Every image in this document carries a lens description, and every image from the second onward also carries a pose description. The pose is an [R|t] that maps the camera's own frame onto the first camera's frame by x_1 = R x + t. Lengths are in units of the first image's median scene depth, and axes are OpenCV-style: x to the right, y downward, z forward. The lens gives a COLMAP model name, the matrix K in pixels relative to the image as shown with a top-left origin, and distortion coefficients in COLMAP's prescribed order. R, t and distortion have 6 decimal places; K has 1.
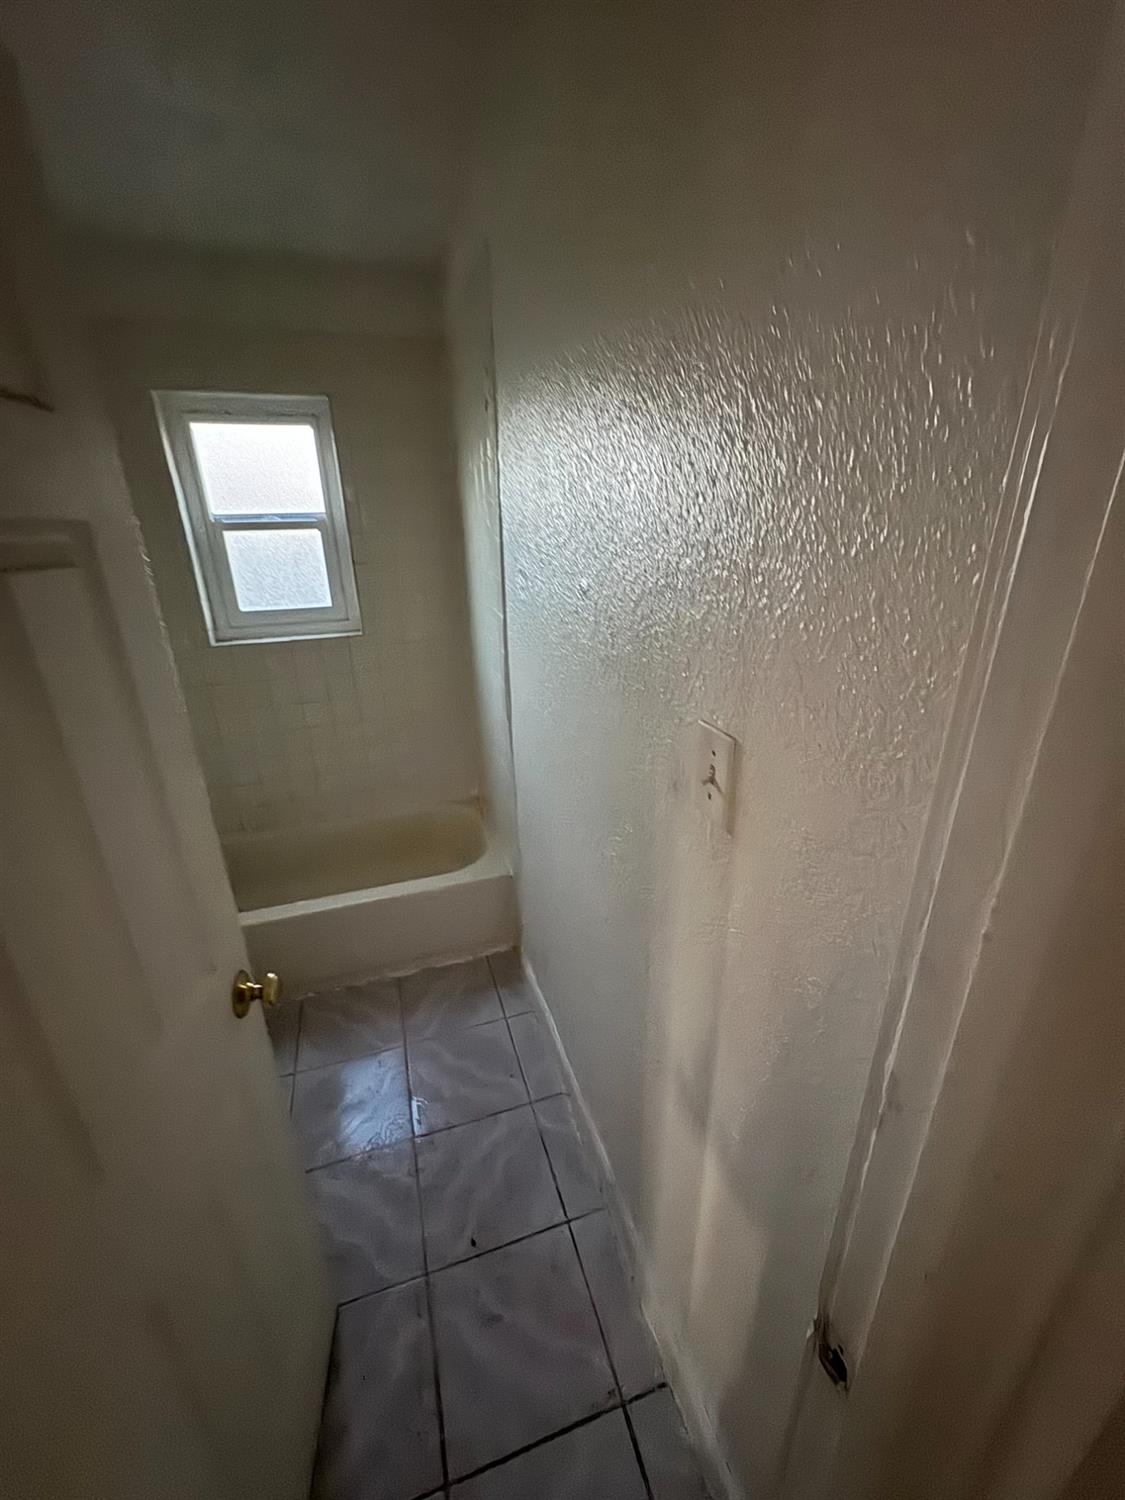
lens RADIAL K [[591.7, 0, 563.5], [0, 591.7, 753.4], [0, 0, 1]] dist [-0.004119, 0.000196]
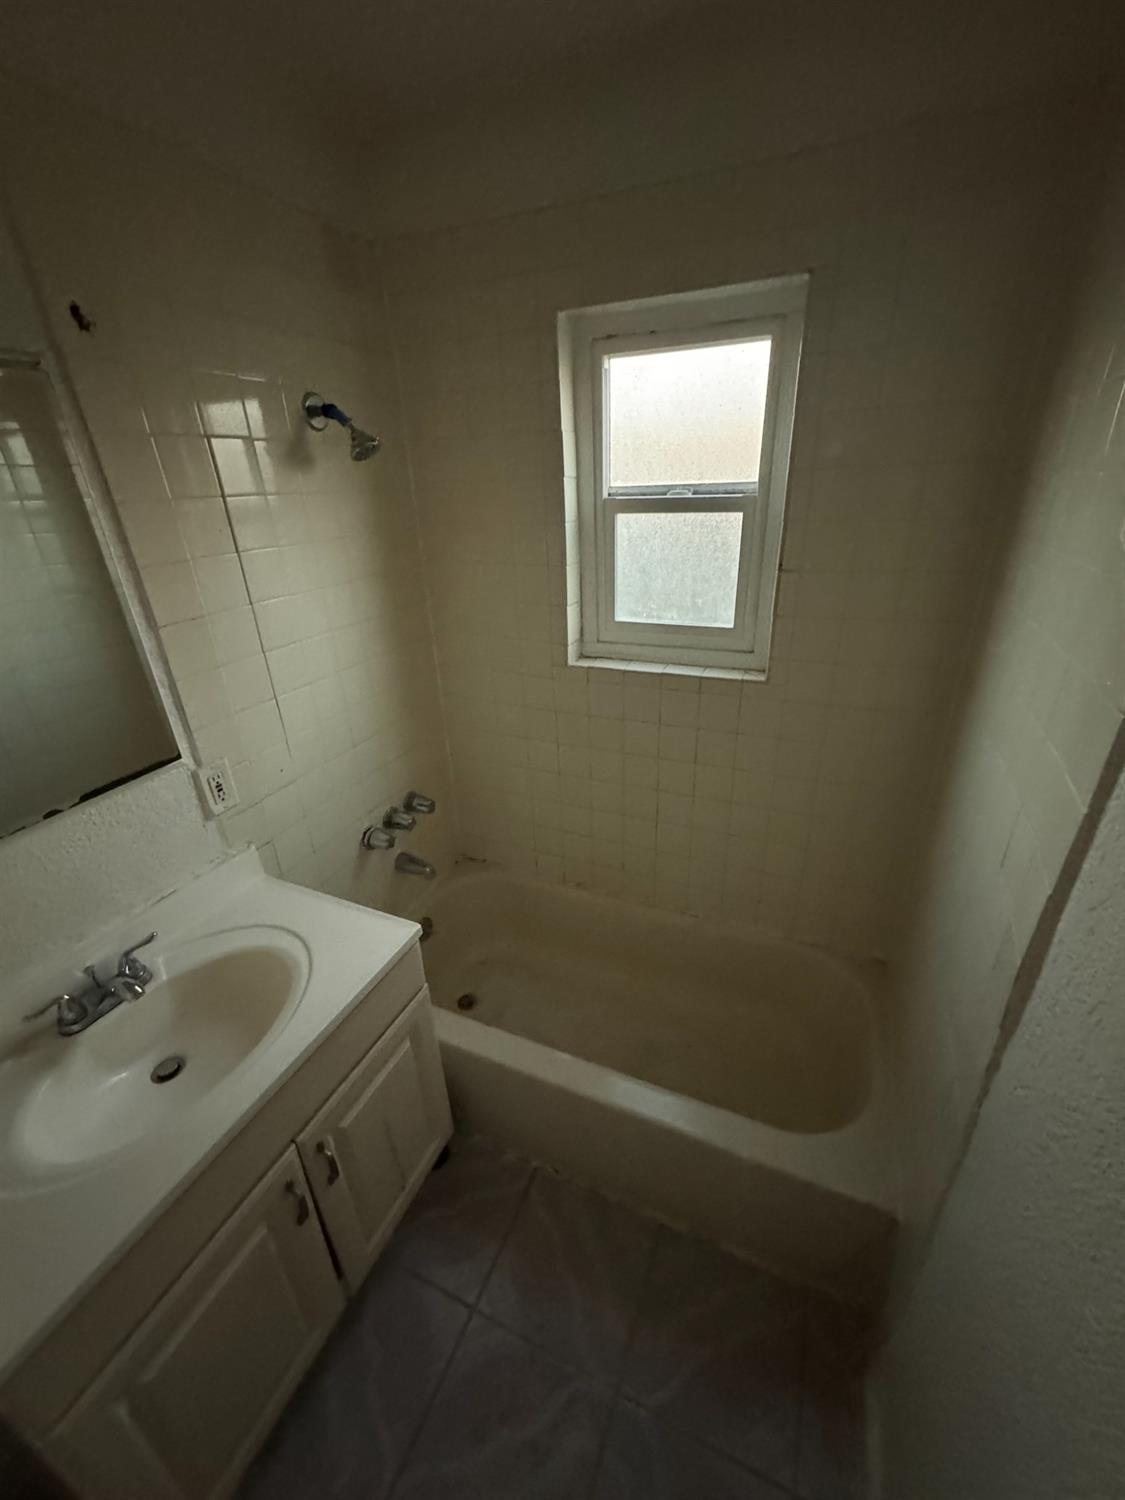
lens RADIAL K [[591.7, 0, 565.6], [0, 591.7, 749.7], [0, 0, 1]] dist [-0.004119, 0.000196]
pose [[0.738321, 0.274740, -0.615955, -0.093738], [-0.218948, 0.961444, 0.166397, -0.198620], [0.637921, 0.012008, 0.770008, 0.398135]]
